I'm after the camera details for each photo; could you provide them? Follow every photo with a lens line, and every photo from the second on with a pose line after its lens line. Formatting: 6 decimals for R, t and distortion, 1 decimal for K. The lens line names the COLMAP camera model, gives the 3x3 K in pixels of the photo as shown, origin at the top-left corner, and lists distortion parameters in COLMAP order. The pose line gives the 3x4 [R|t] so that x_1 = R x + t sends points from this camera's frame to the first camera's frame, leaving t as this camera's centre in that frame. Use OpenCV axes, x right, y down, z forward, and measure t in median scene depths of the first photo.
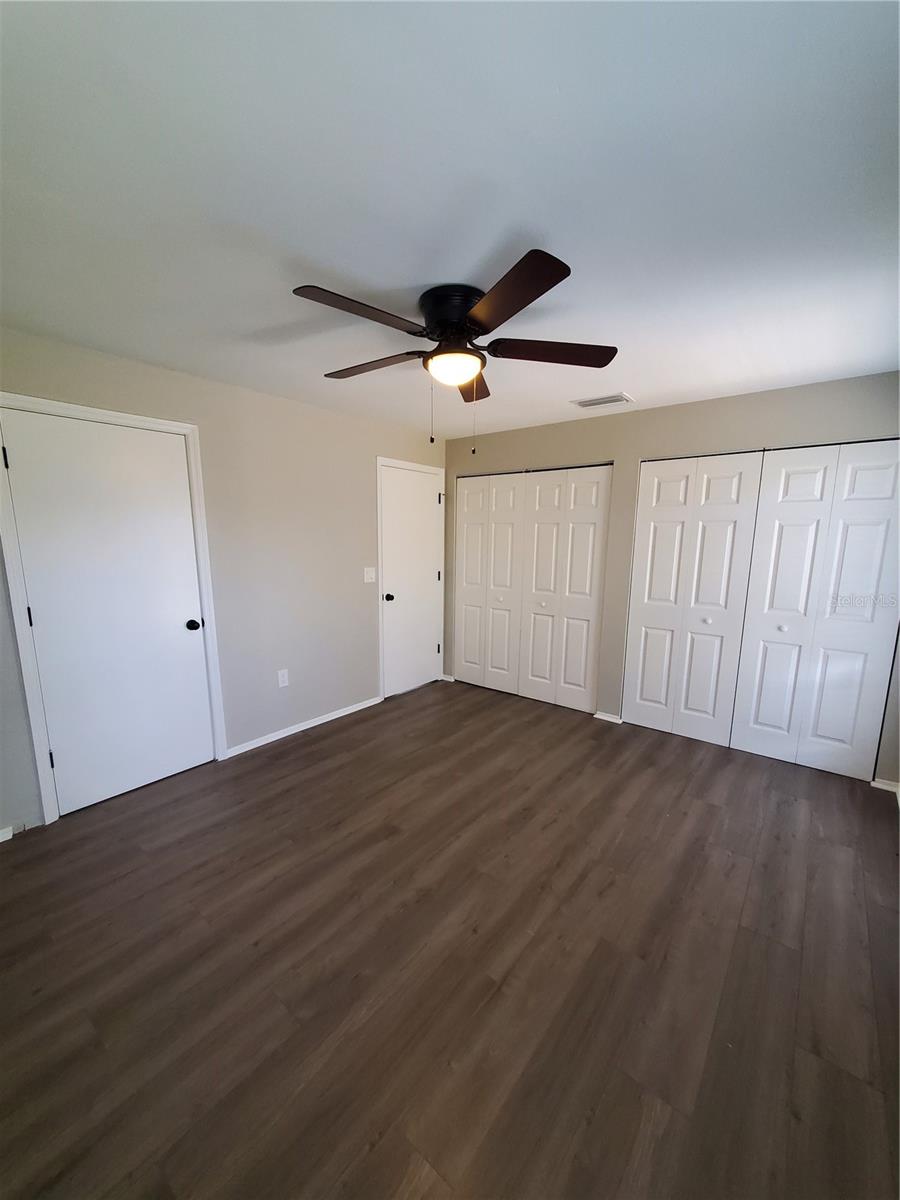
lens RADIAL K [[468.7, 0, 440.2], [0, 468.7, 620.8], [0, 0, 1]] dist [0.002484, 0.000006]
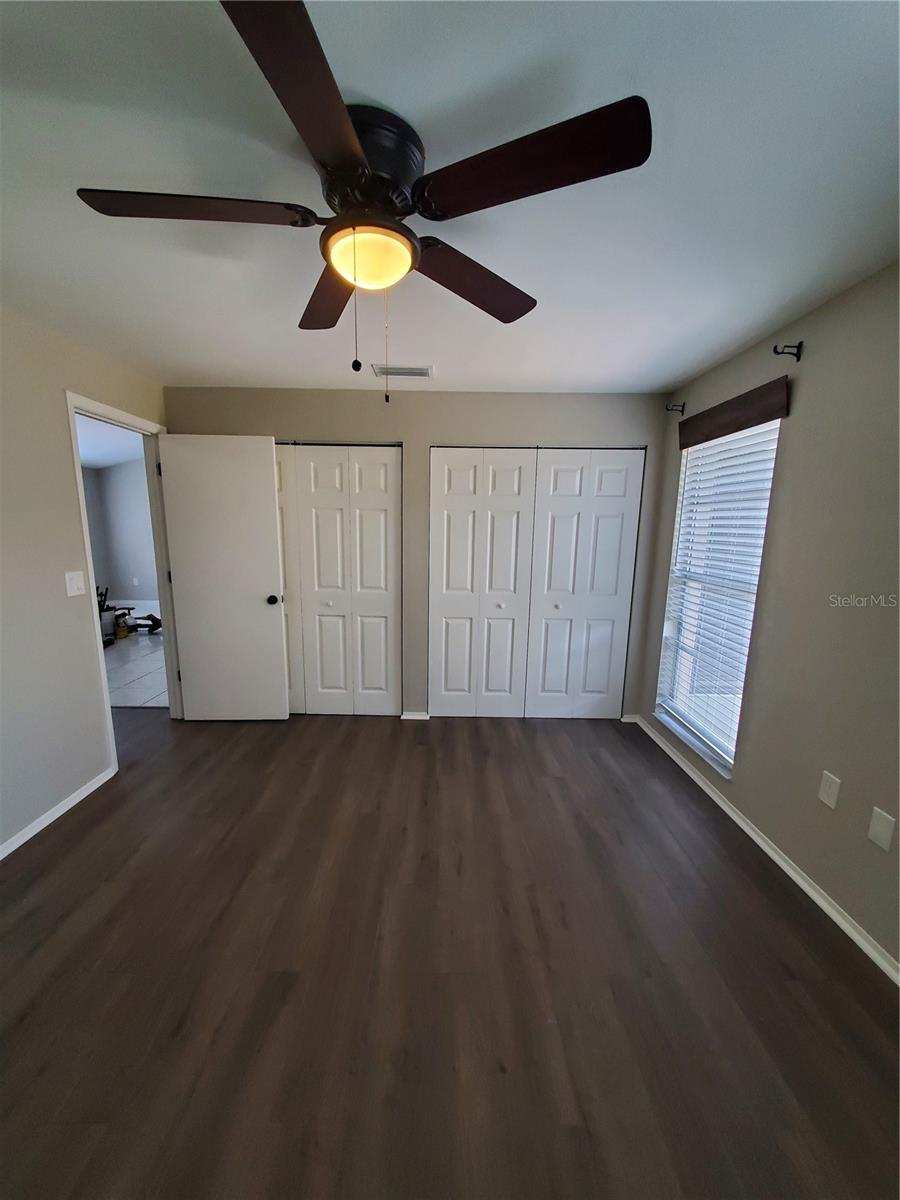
lens RADIAL K [[468.7, 0, 440.2], [0, 468.7, 620.8], [0, 0, 1]] dist [0.002484, 0.000006]
pose [[0.775840, -0.116536, 0.620073, -0.201358], [0.102732, 0.993012, 0.058087, -0.042395], [-0.622509, 0.018635, 0.782391, 0.261327]]
